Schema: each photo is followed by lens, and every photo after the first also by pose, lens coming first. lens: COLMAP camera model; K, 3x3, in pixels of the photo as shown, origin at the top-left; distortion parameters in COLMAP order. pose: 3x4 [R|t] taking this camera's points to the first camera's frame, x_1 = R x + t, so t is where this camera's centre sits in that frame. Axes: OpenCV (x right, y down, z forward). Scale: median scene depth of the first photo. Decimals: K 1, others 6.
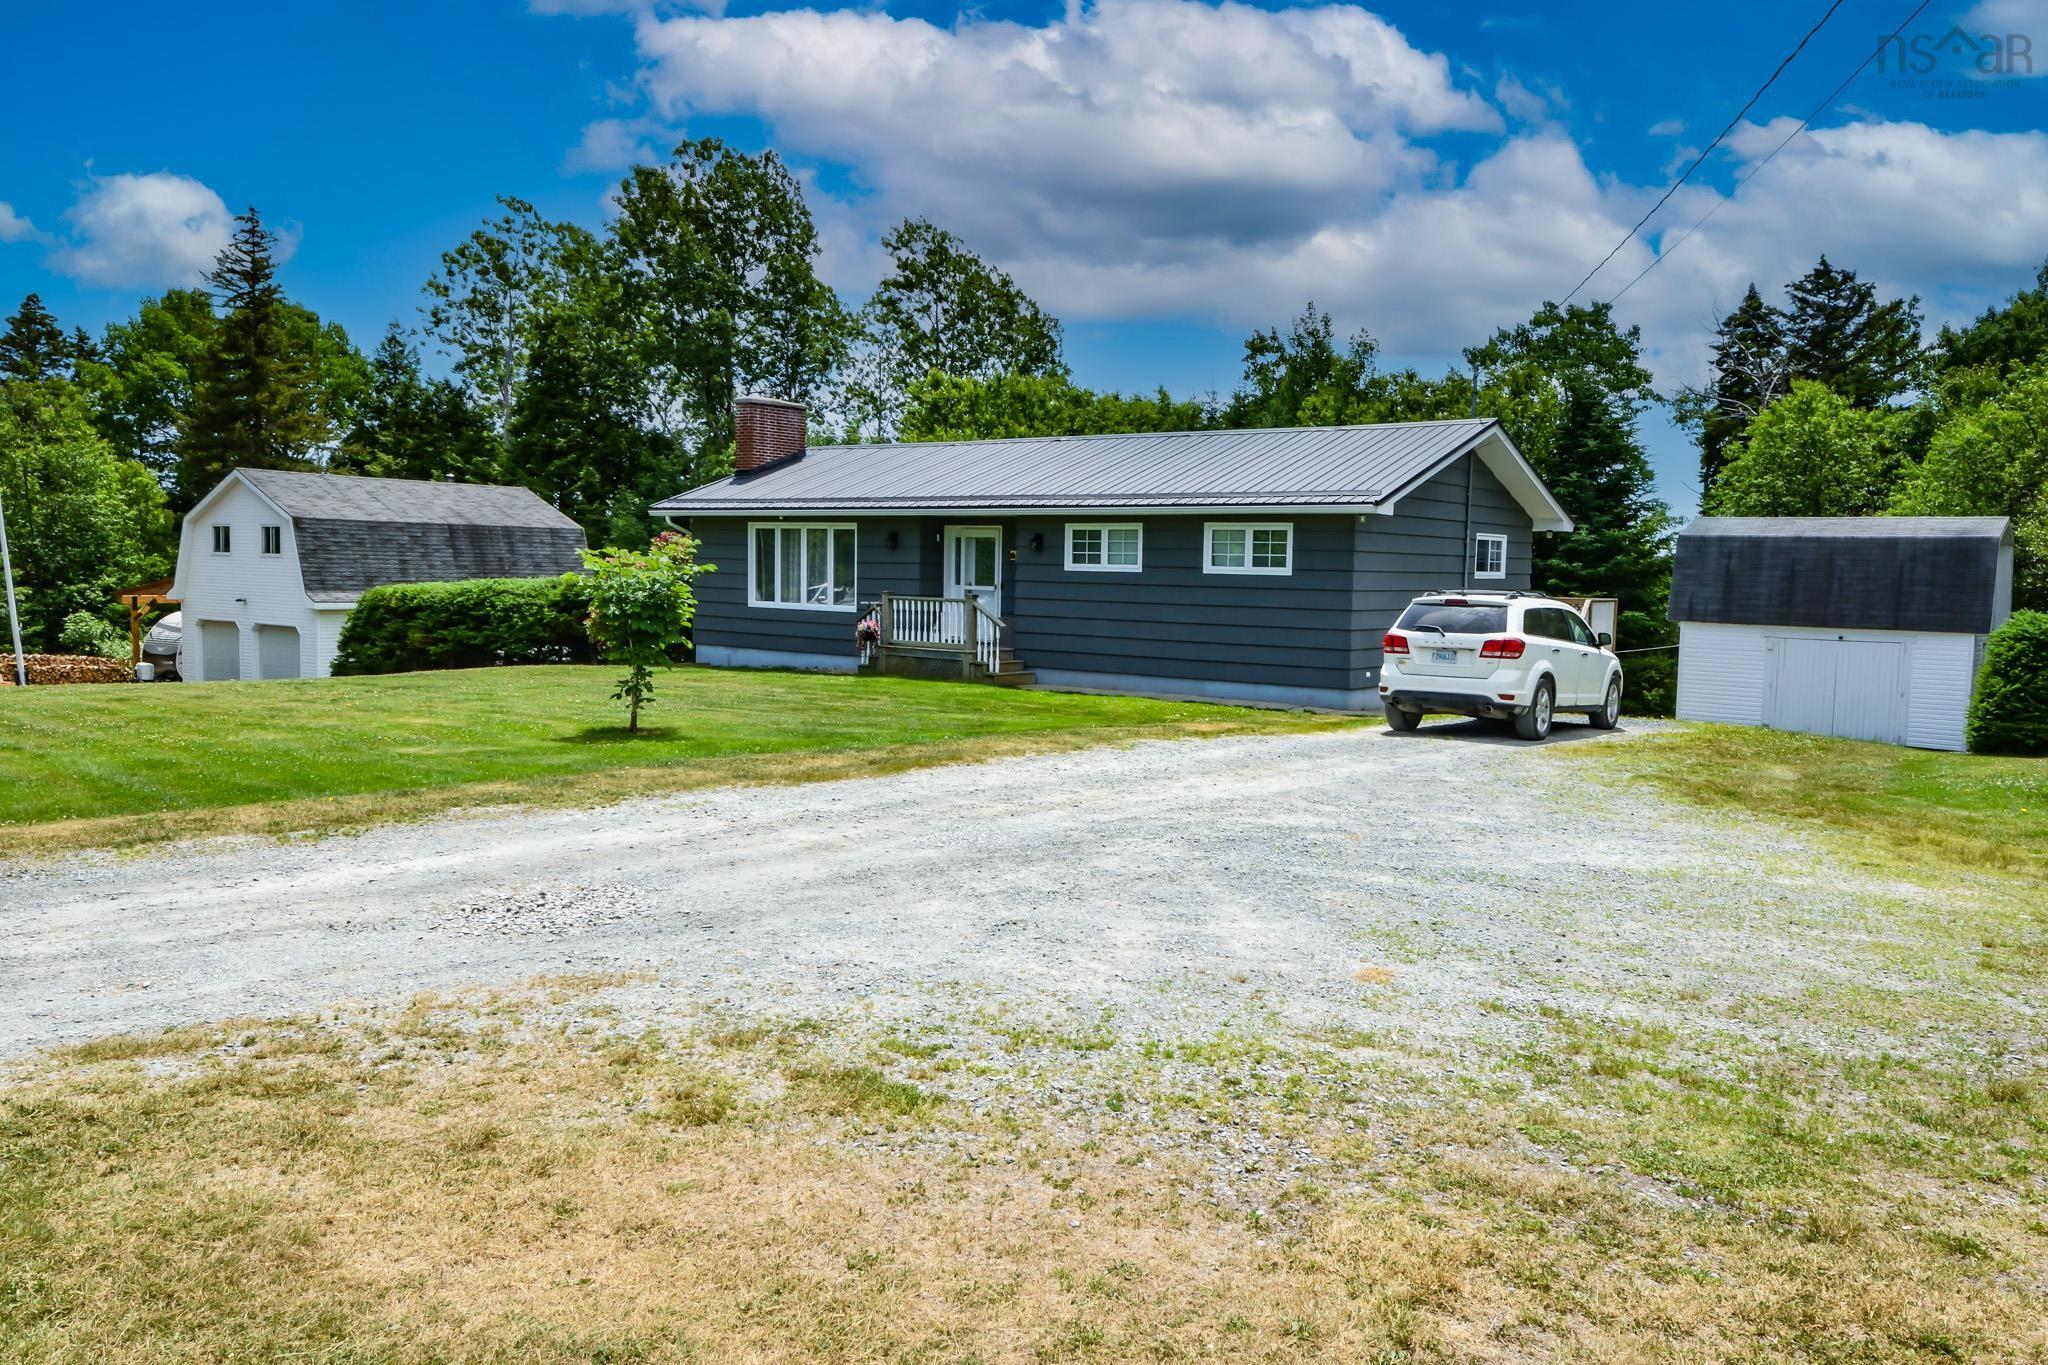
lens RADIAL K [[1567.3, 0, 1021.5], [0, 1567.3, 682.5], [0, 0, 1]] dist [0.028624, -0.018235]
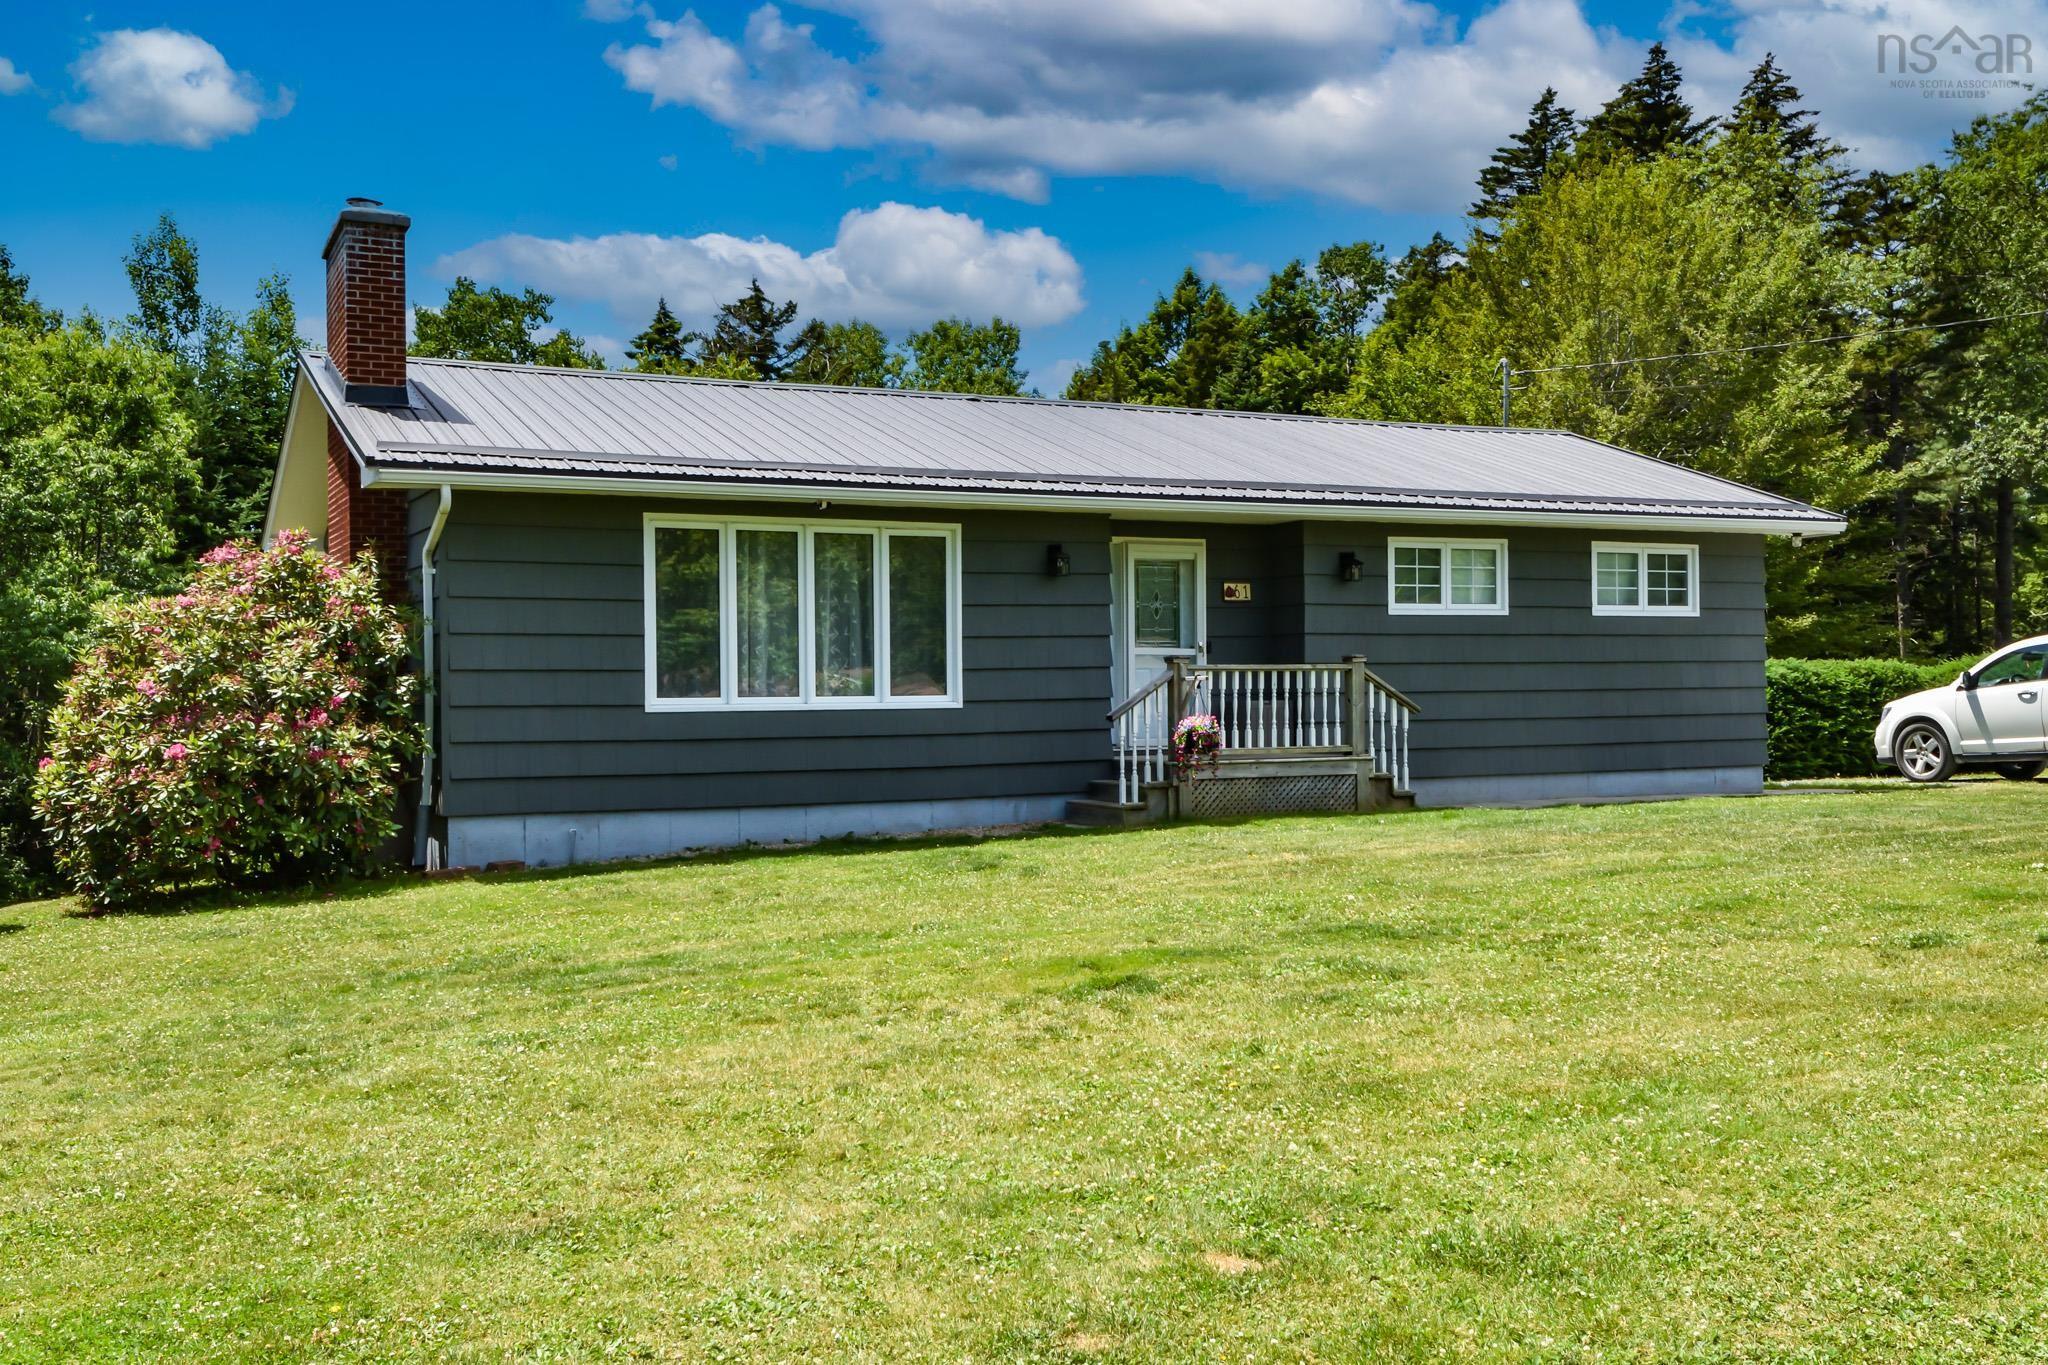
lens RADIAL K [[1995.6, 0, 1006.8], [0, 1995.6, 678.2], [0, 0, 1]] dist [0.049433, 0.000000]
pose [[0.435838, -0.019520, 0.899814, -0.579169], [0.089764, 0.995723, -0.021877, -0.034699], [-0.895538, 0.090305, 0.435726, 0.636164]]
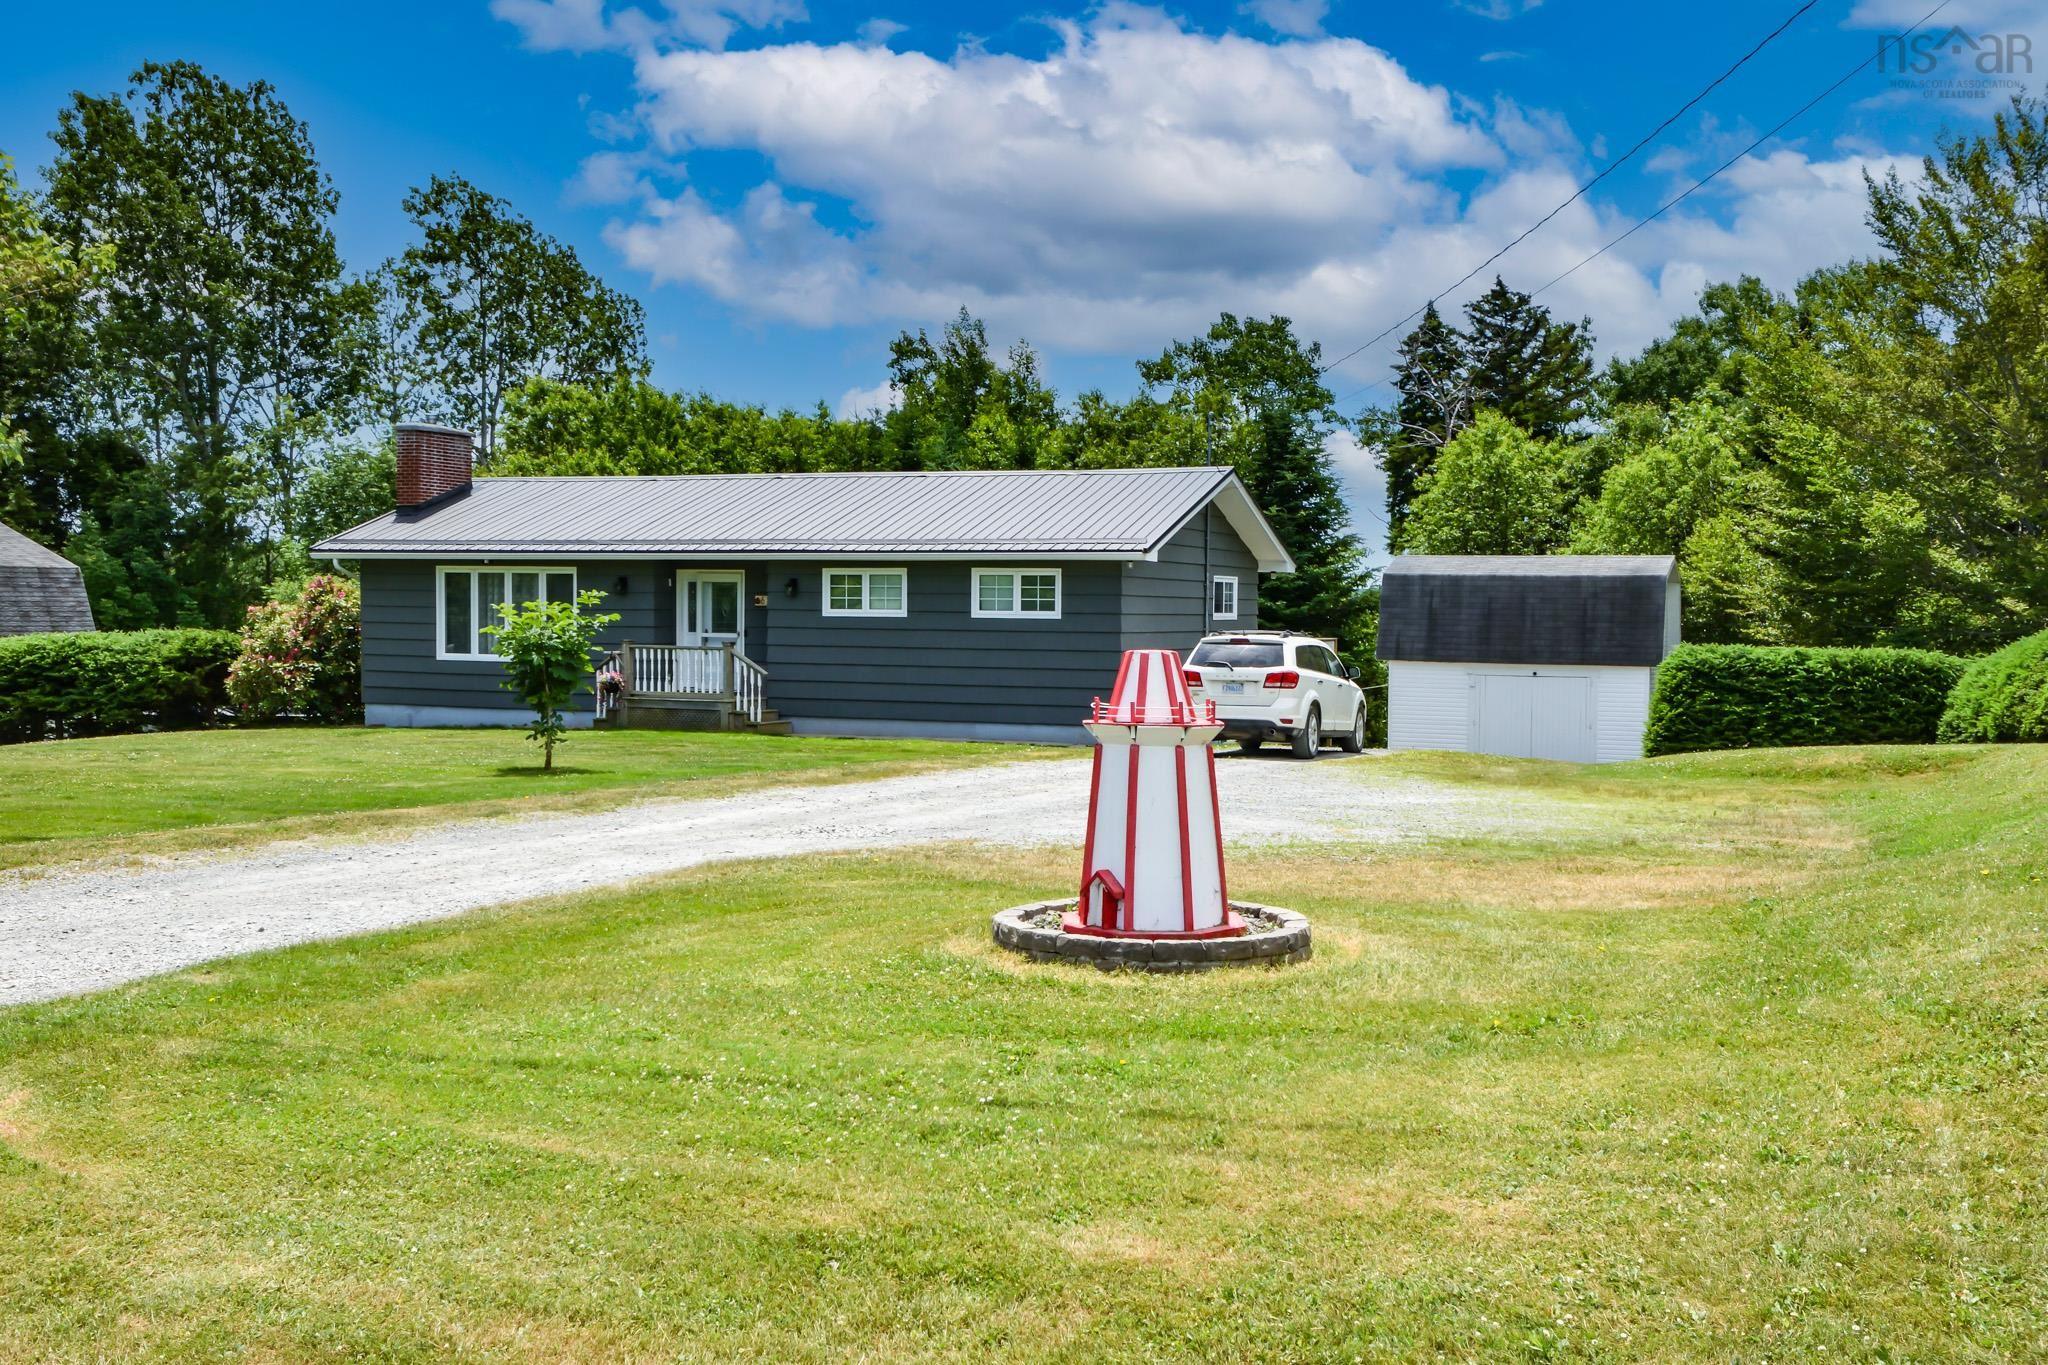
lens RADIAL K [[2208.5, 0, 1043.2], [0, 2208.5, 683.0], [0, 0, 1]] dist [0.000115, 0.000000]
pose [[0.964637, -0.019096, 0.262888, -0.161763], [0.029038, 0.999000, -0.033986, 0.017037], [-0.261977, 0.040418, 0.964227, -0.292382]]
